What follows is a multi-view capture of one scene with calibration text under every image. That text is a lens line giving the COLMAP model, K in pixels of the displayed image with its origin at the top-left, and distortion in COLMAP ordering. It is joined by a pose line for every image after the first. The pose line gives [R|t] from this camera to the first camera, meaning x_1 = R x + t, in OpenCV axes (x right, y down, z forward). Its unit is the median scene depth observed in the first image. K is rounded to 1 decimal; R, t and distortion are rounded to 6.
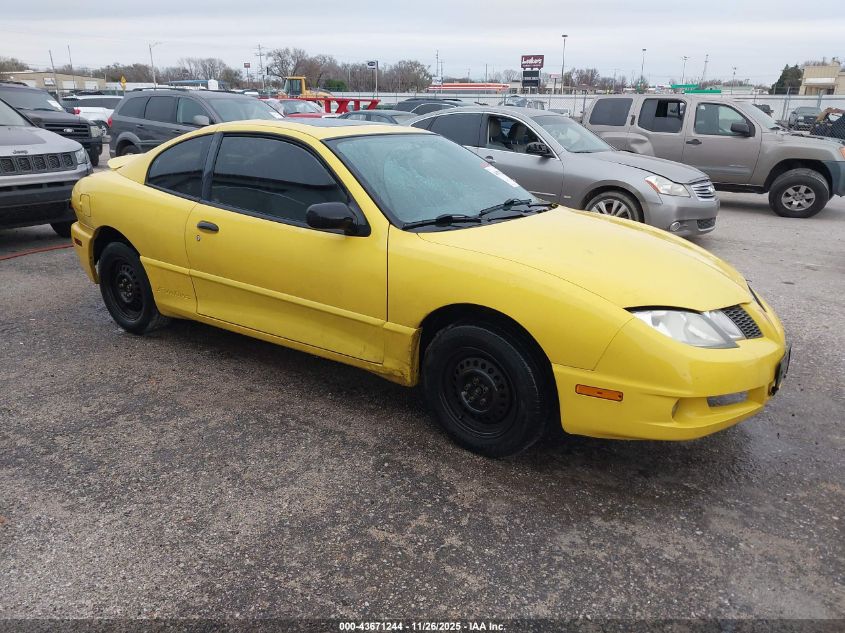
lens RADIAL K [[657.7, 0, 422.5], [0, 657.7, 316.5], [0, 0, 1]] dist [0.007560, 0.000666]
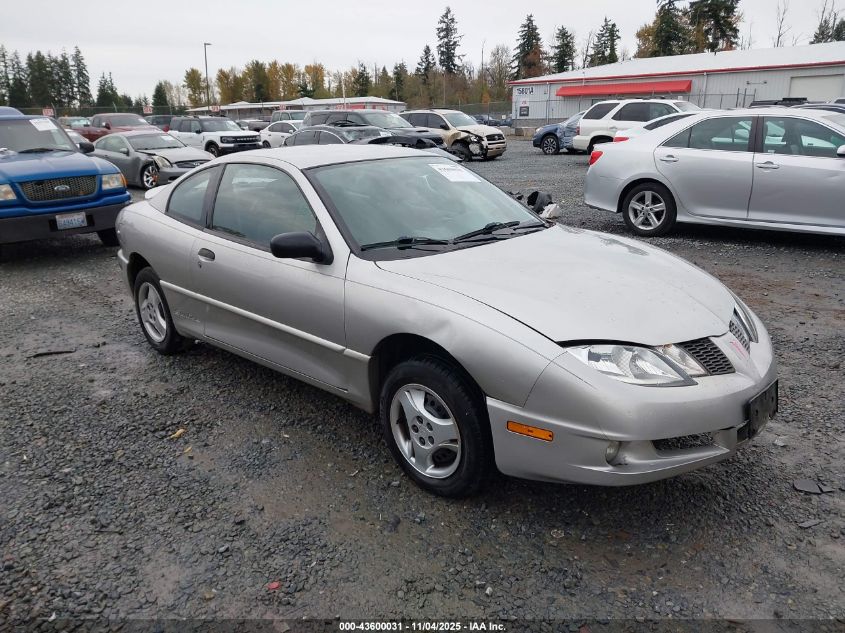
lens RADIAL K [[657.7, 0, 422.5], [0, 657.7, 316.5], [0, 0, 1]] dist [0.007560, 0.000666]
pose [[0.981812, 0.004246, -0.189807, 0.255998], [-0.005397, 0.999970, -0.005550, -0.037774], [0.189778, 0.006474, 0.981806, 0.030933]]
